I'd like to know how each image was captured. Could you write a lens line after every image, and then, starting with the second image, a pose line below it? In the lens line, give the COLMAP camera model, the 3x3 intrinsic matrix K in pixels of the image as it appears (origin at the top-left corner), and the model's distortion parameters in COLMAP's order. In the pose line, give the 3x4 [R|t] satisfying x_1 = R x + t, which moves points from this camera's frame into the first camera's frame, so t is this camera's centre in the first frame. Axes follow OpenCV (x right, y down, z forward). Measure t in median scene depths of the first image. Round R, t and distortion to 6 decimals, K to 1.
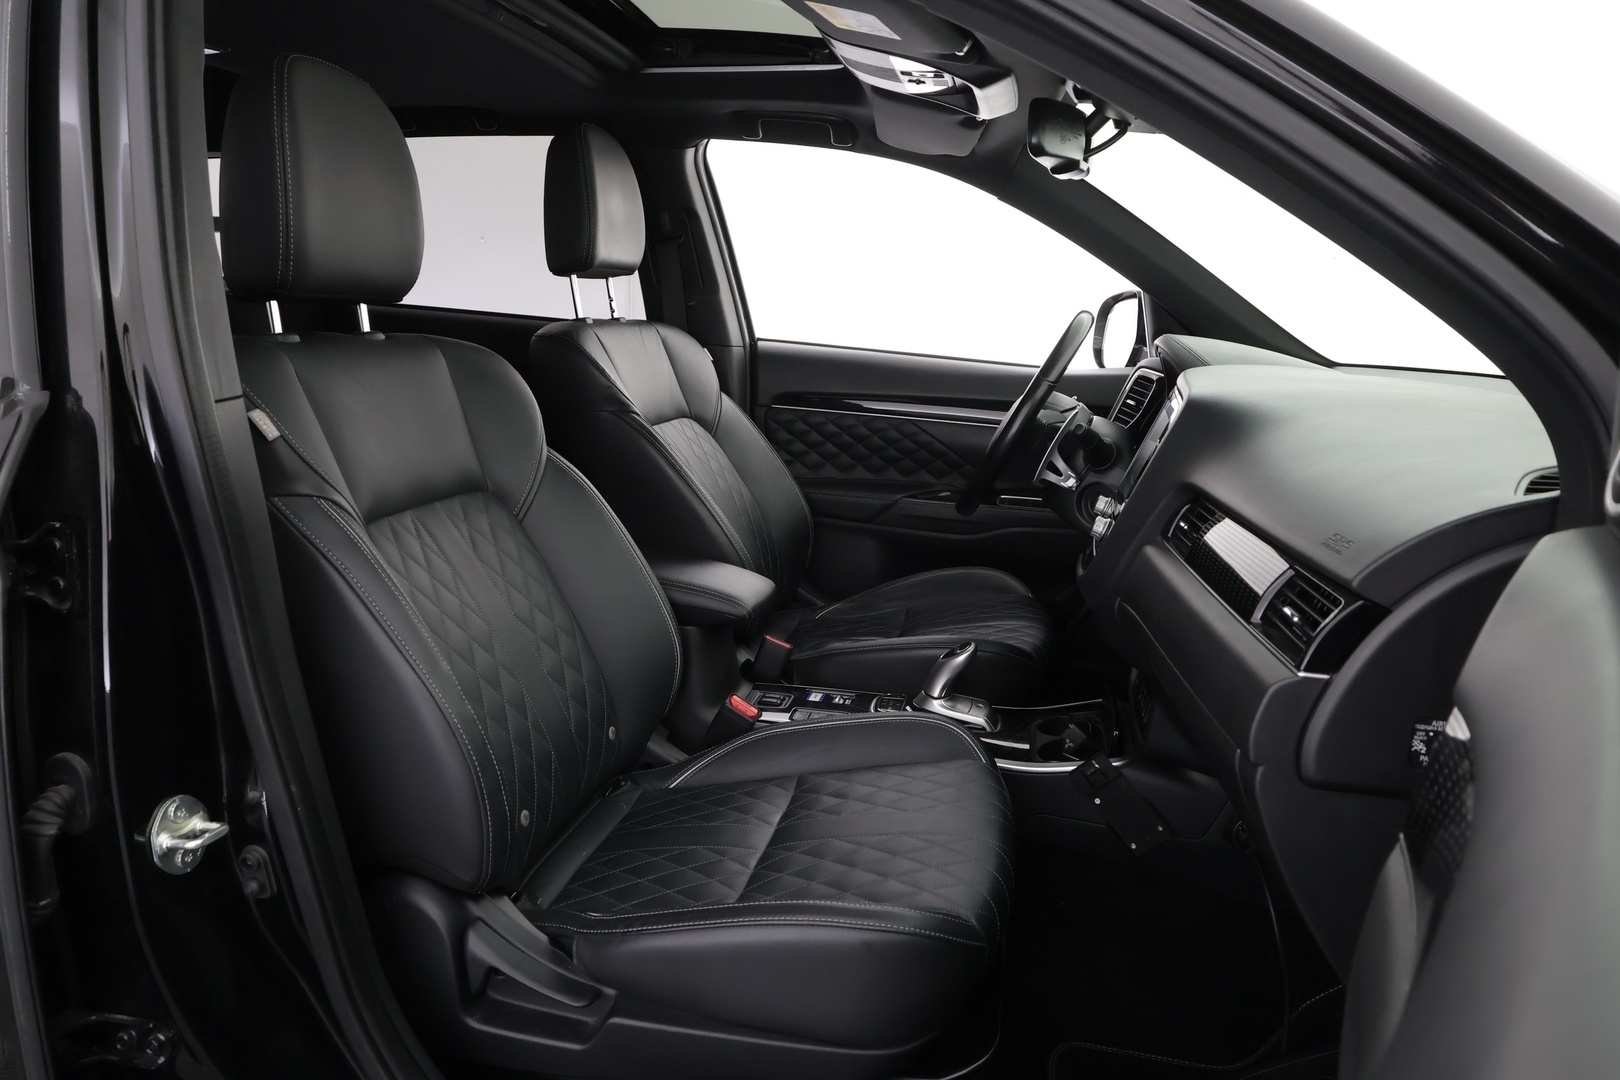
lens RADIAL K [[1076.1, 0, 810.0], [0, 1076.1, 540.0], [0, 0, 1]] dist [0.003571, 0.005502]
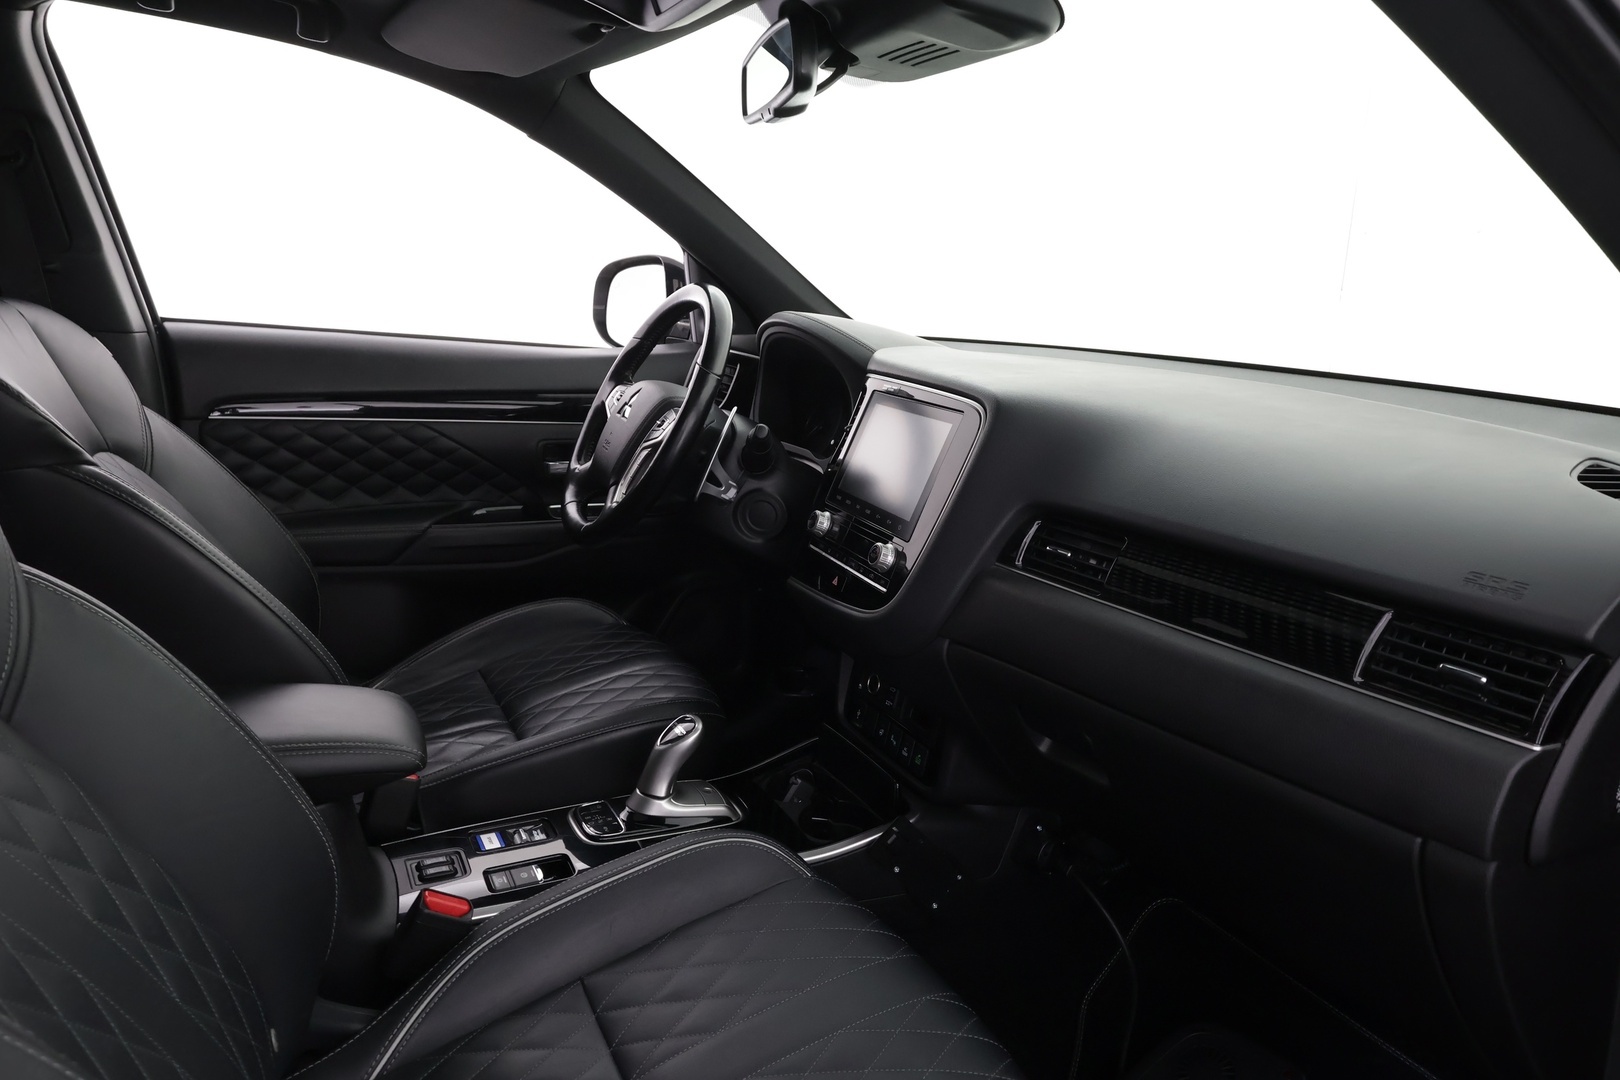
lens RADIAL K [[1076.1, 0, 810.0], [0, 1076.1, 540.0], [0, 0, 1]] dist [0.003571, 0.005502]
pose [[0.786344, -0.145390, 0.600438, -0.168891], [0.119375, 0.989355, 0.083226, -0.062332], [-0.606146, 0.006233, 0.795329, 0.235727]]
